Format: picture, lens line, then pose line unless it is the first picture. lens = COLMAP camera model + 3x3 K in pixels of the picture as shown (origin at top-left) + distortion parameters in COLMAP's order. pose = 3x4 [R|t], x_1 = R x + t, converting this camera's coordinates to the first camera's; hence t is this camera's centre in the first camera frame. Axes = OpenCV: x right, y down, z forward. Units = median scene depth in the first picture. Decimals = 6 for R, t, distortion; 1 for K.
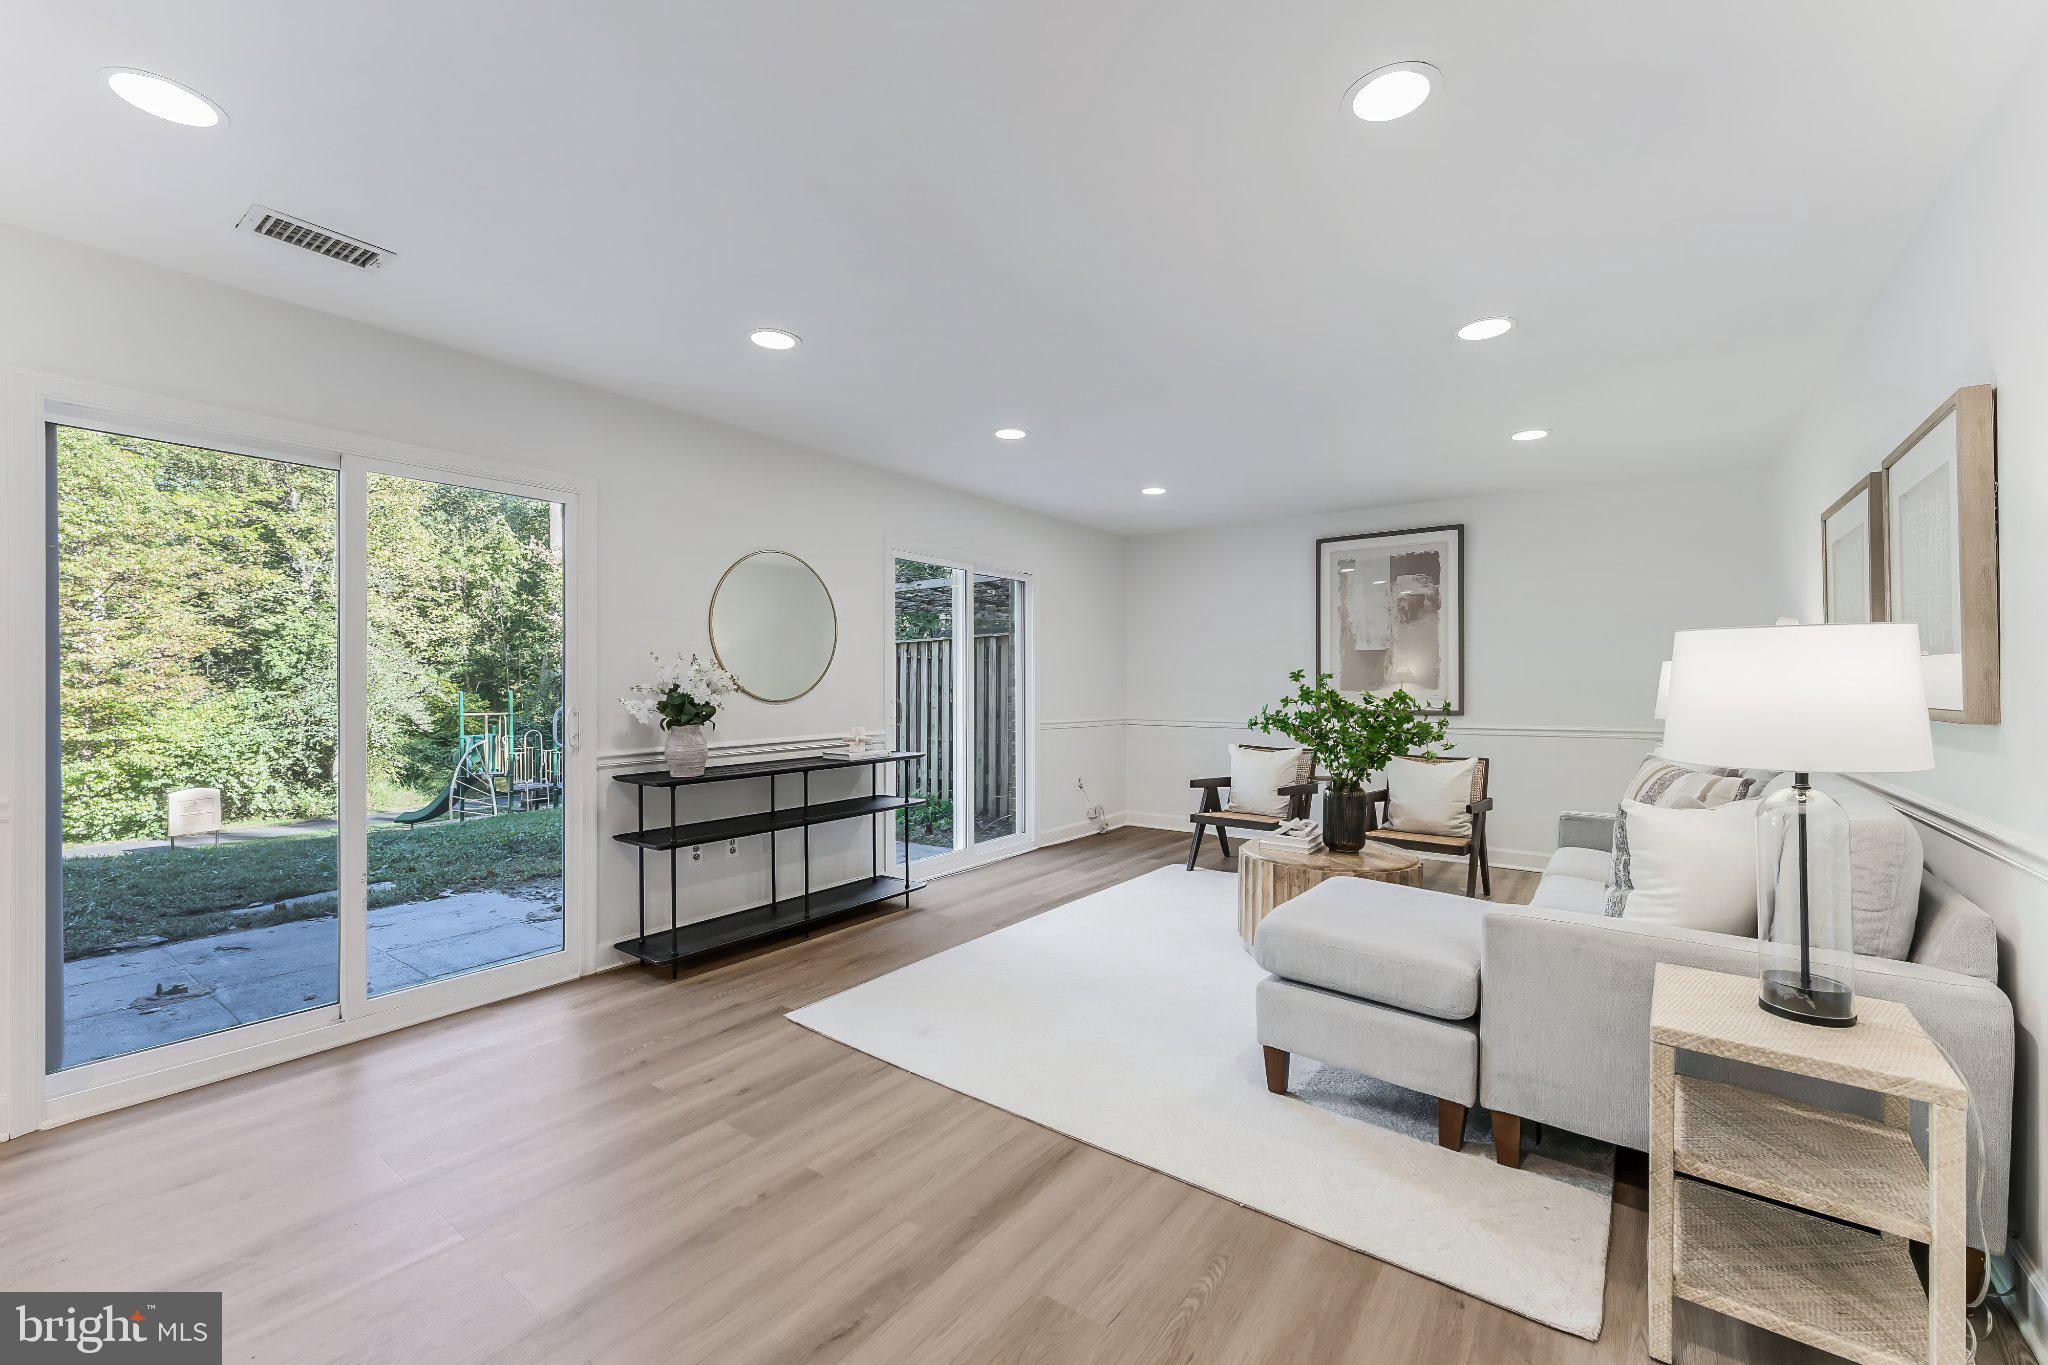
lens RADIAL K [[824.8, 0, 1036.2], [0, 824.8, 685.6], [0, 0, 1]] dist [-0.002385, -0.000095]
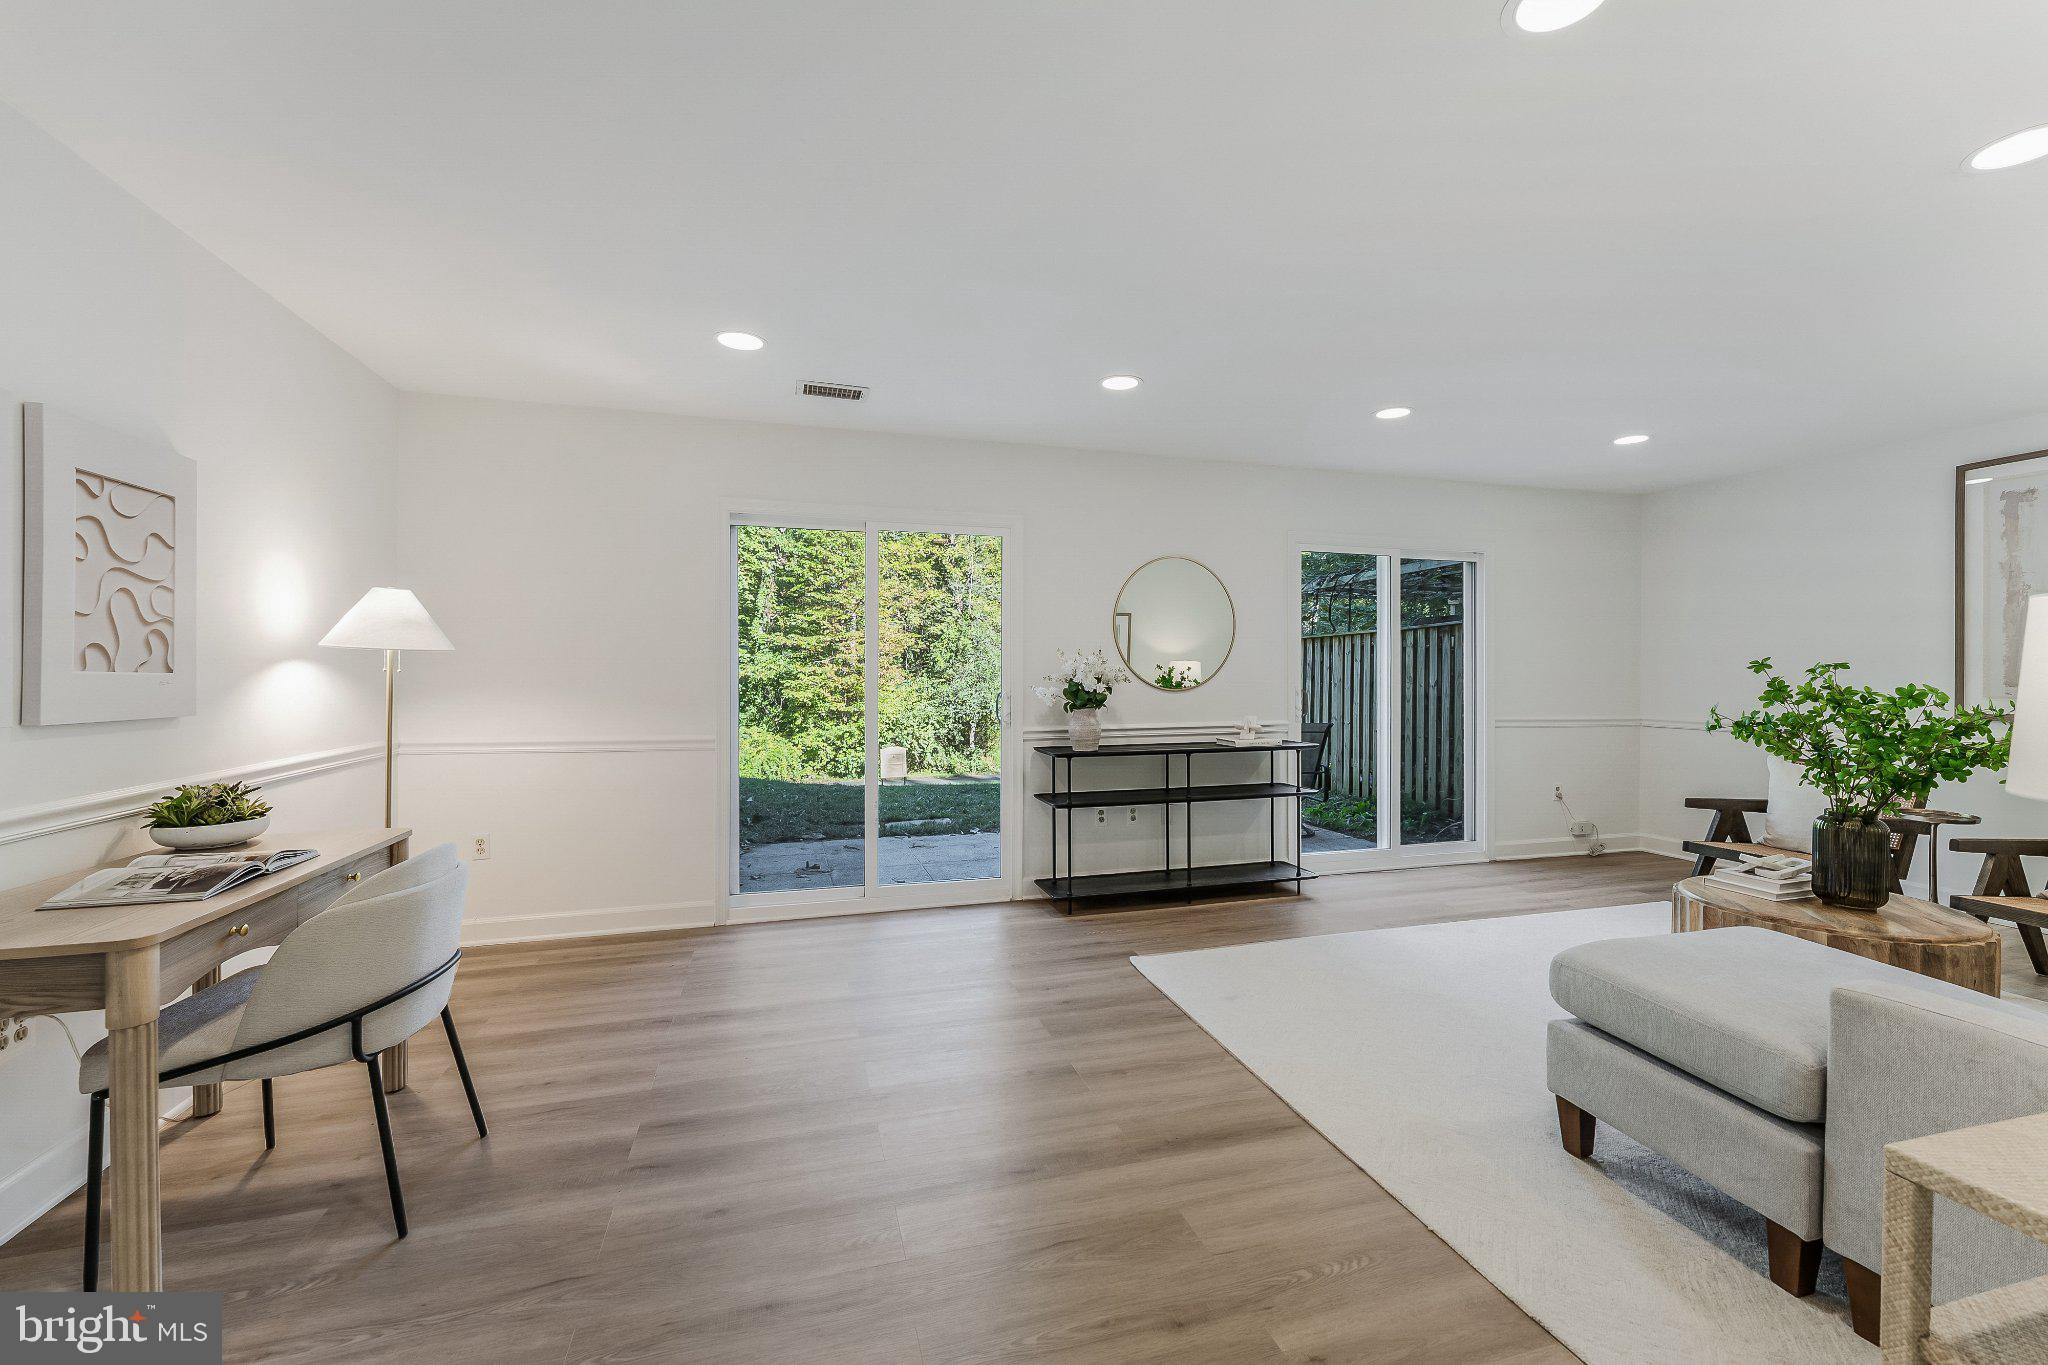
lens RADIAL K [[824.8, 0, 1030.4], [0, 824.8, 678.9], [0, 0, 1]] dist [-0.002385, -0.000095]
pose [[0.795628, 0.005634, -0.605759, 0.215288], [-0.004000, 0.999984, 0.004047, -0.000223], [0.605772, -0.000797, 0.795638, -0.012052]]
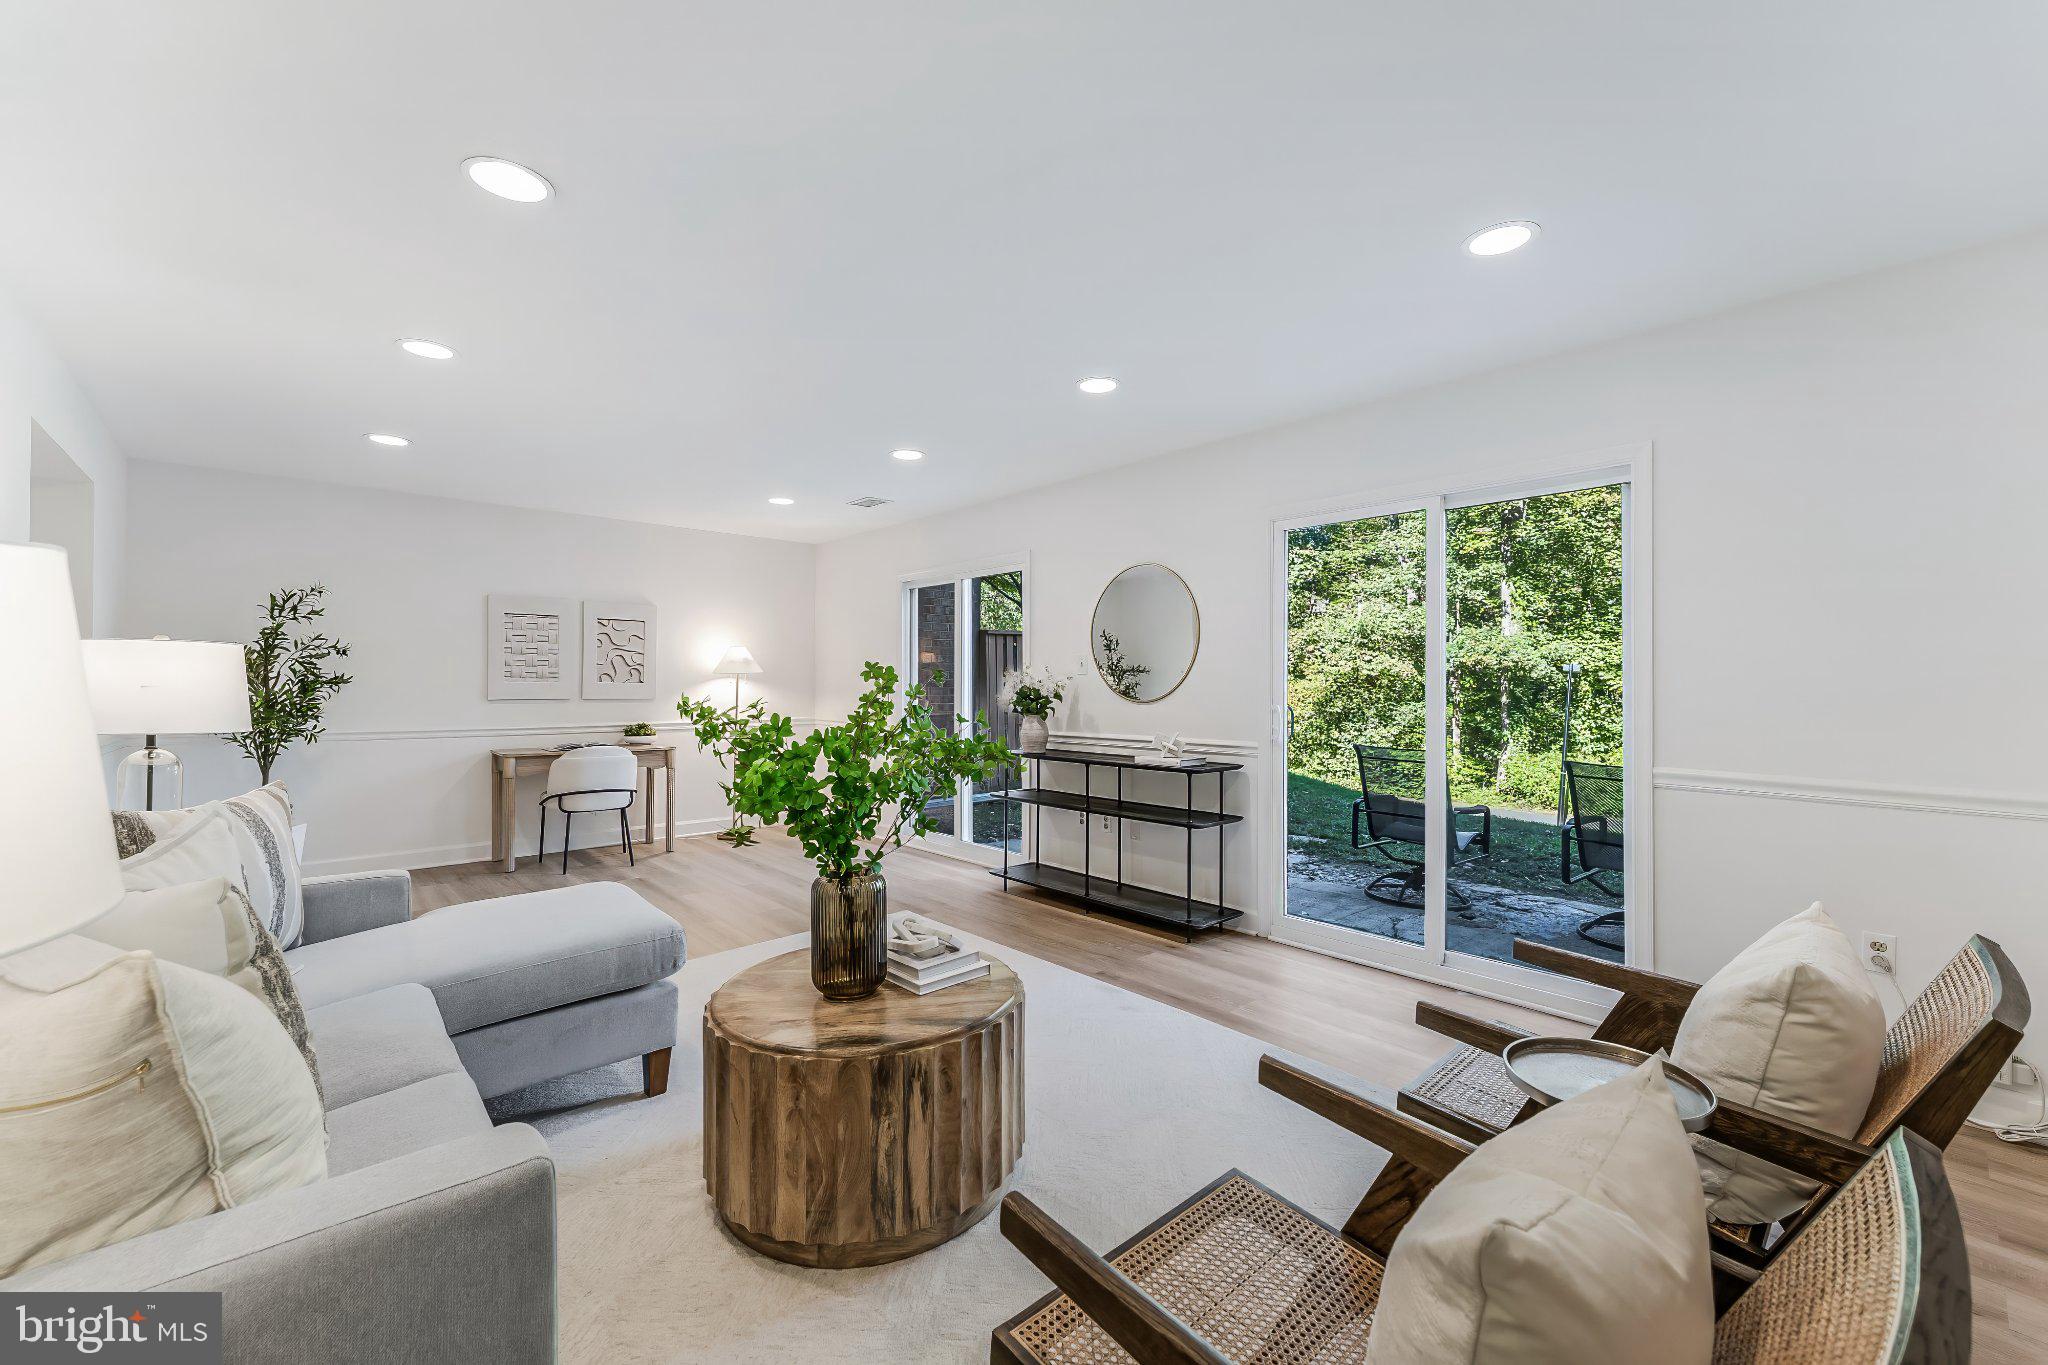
lens RADIAL K [[824.8, 0, 1039.6], [0, 824.8, 686.7], [0, 0, 1]] dist [-0.002385, -0.000095]
pose [[-0.200492, 0.003118, -0.979690, 0.799906], [-0.007215, 0.999963, 0.004659, -0.005335], [0.979669, 0.008003, -0.200462, 1.120965]]
